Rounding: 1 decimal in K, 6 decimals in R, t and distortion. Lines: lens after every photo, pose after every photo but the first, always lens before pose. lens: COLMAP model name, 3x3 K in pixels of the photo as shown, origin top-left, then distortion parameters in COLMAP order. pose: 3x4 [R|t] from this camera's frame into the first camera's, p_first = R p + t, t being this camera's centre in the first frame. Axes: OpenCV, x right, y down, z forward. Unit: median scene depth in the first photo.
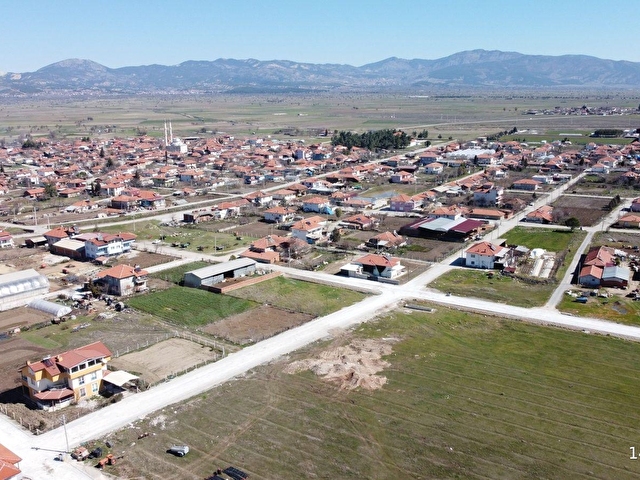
lens RADIAL K [[646.1, 0, 320.0], [0, 646.1, 240.0], [0, 0, 1]] dist [0.014862, -0.037788]
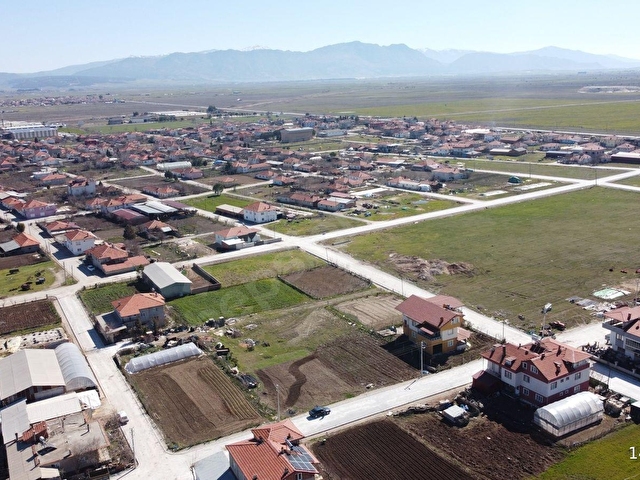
lens RADIAL K [[646.1, 0, 320.0], [0, 646.1, 240.0], [0, 0, 1]] dist [0.014862, -0.037788]
pose [[0.351914, -0.224617, 0.908682, -0.937717], [0.234317, 0.961012, 0.146806, -0.090316], [-0.906230, 0.161257, 0.390825, 0.473408]]
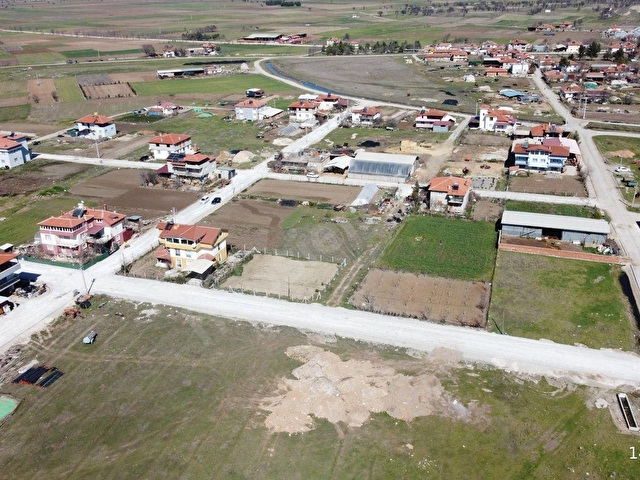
lens RADIAL K [[646.1, 0, 320.0], [0, 646.1, 240.0], [0, 0, 1]] dist [0.014862, -0.037788]
pose [[0.341160, 0.364651, -0.866395, 0.420004], [-0.189513, 0.929447, 0.316564, -0.125373], [0.920703, 0.056195, 0.386196, 0.507980]]
